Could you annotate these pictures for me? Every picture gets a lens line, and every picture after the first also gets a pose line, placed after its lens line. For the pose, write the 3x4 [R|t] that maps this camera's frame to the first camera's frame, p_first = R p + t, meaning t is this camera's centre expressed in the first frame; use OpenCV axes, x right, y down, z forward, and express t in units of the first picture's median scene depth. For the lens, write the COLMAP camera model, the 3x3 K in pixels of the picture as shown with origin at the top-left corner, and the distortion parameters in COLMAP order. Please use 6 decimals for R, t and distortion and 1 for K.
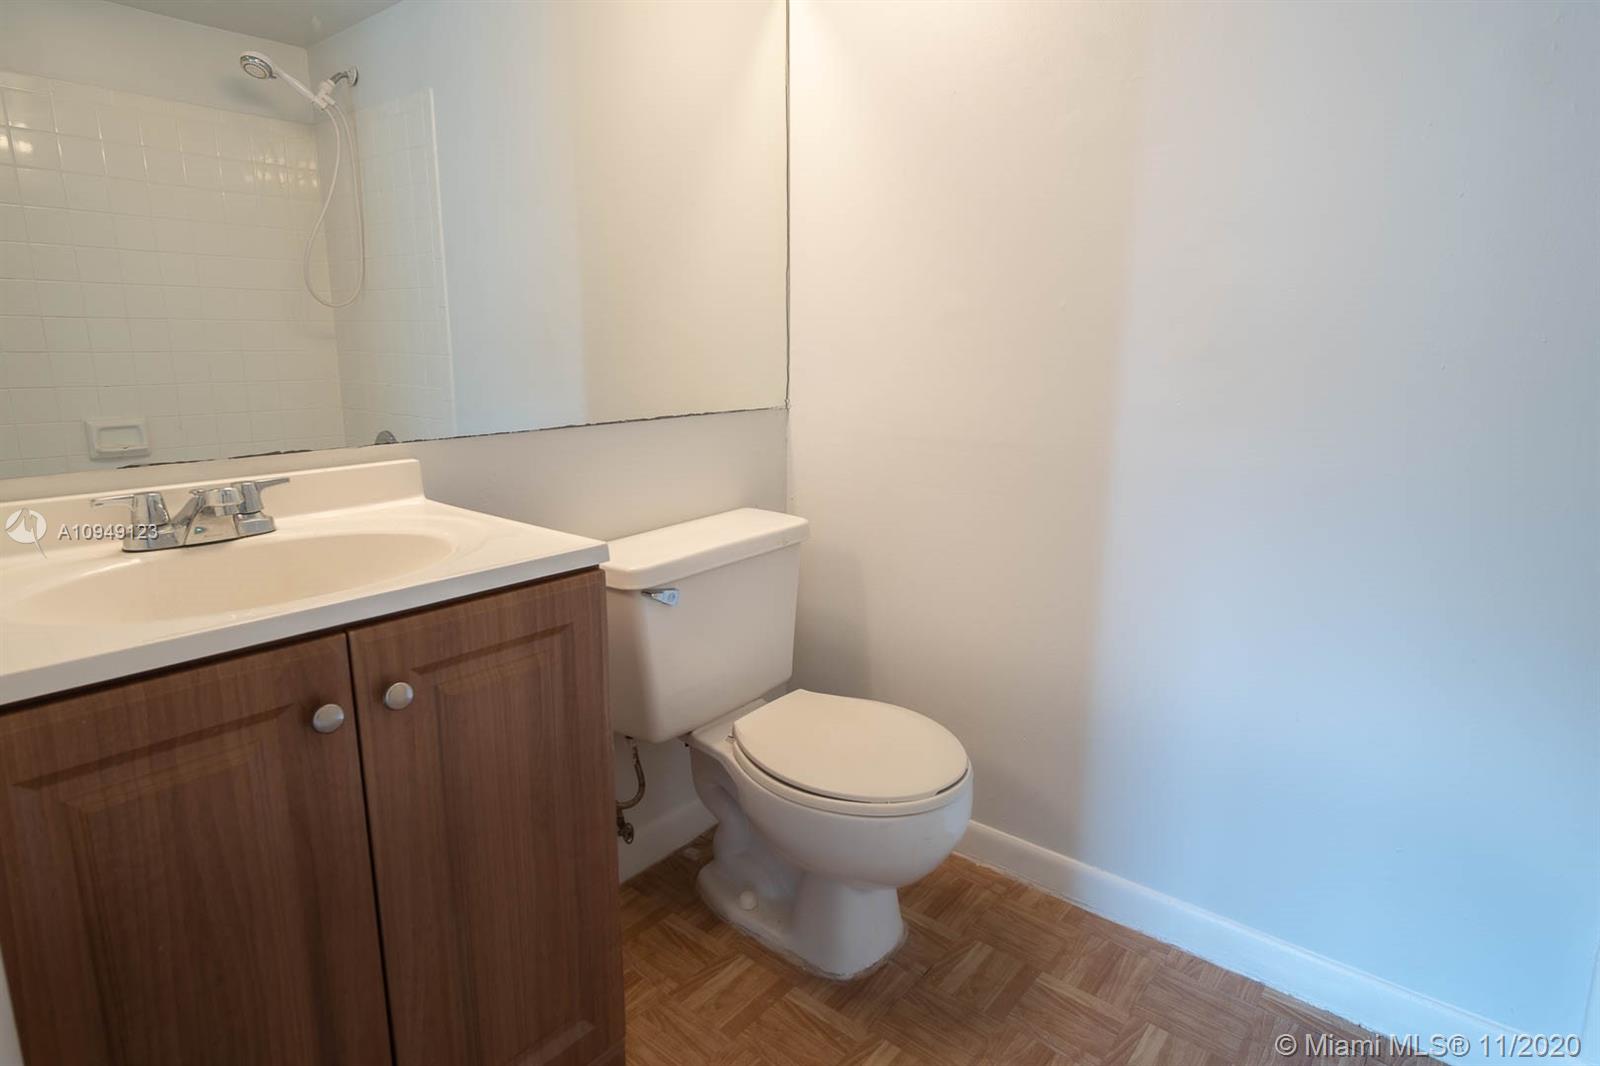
lens RADIAL K [[877.1, 0, 805.9], [0, 877.1, 526.8], [0, 0, 1]] dist [-0.005722, -0.001198]
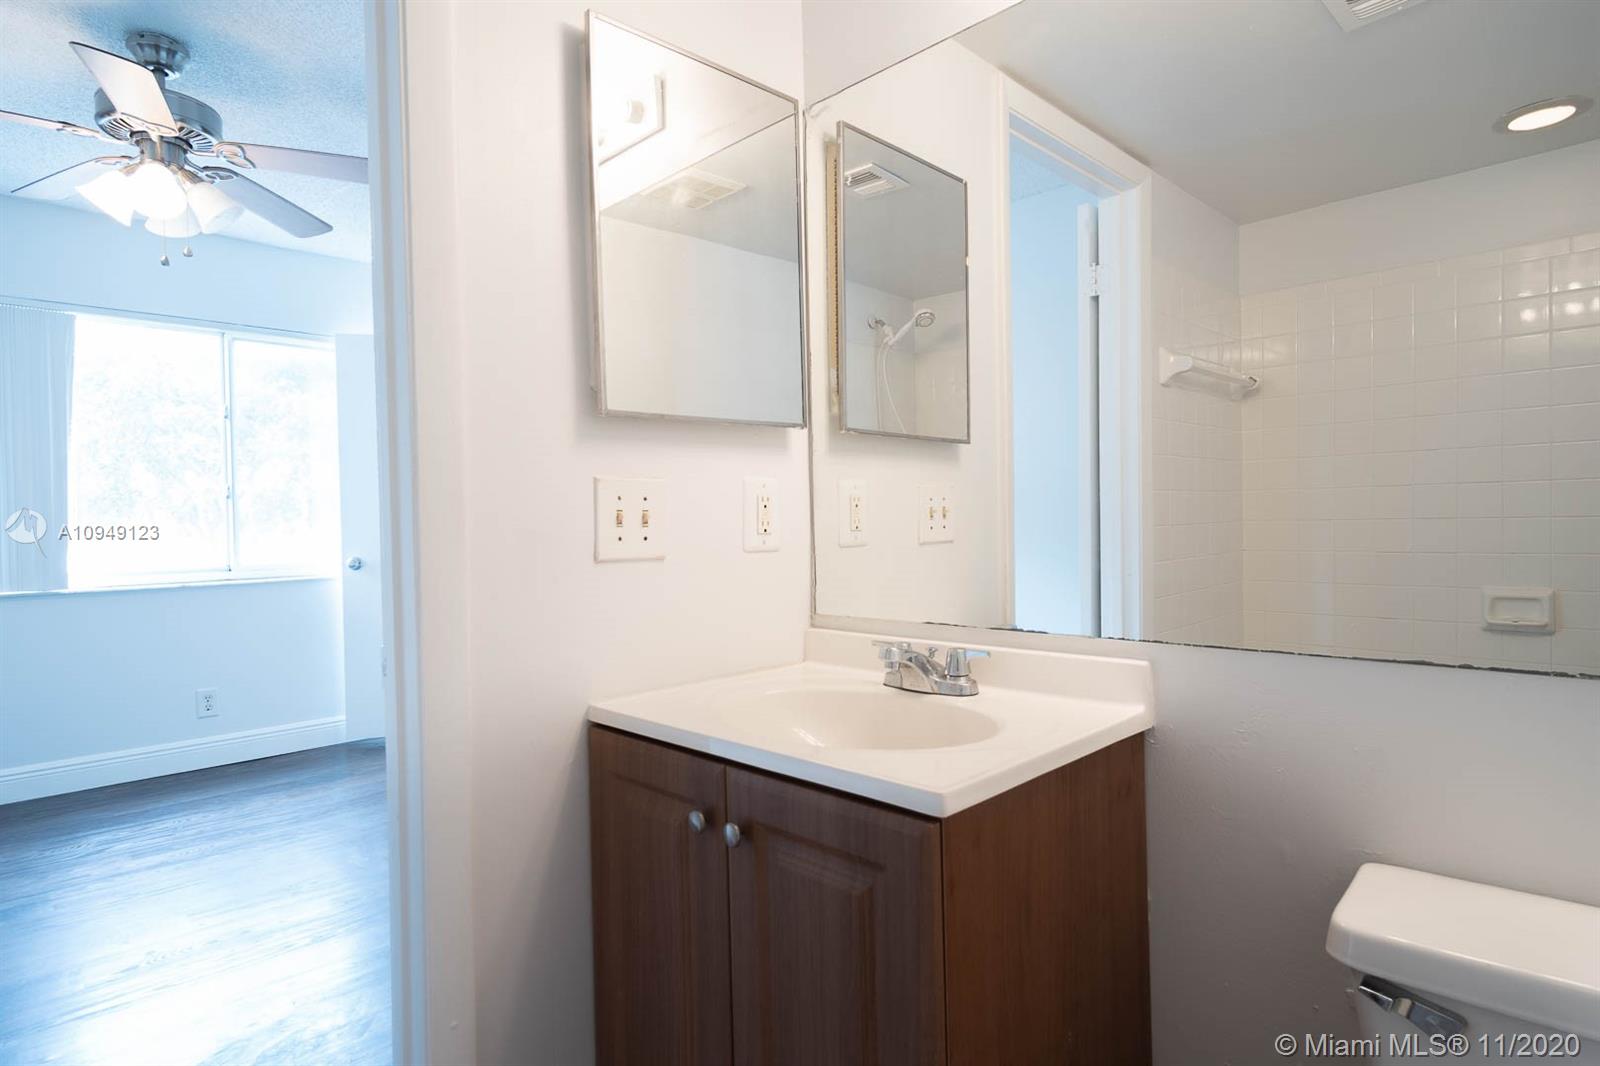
lens RADIAL K [[877.1, 0, 805.9], [0, 877.1, 526.8], [0, 0, 1]] dist [-0.005722, -0.001198]
pose [[-0.104556, 0.010644, -0.994462, 0.576820], [-0.181312, 0.982981, 0.029584, -0.221965], [0.977852, 0.183401, -0.100847, 0.942251]]
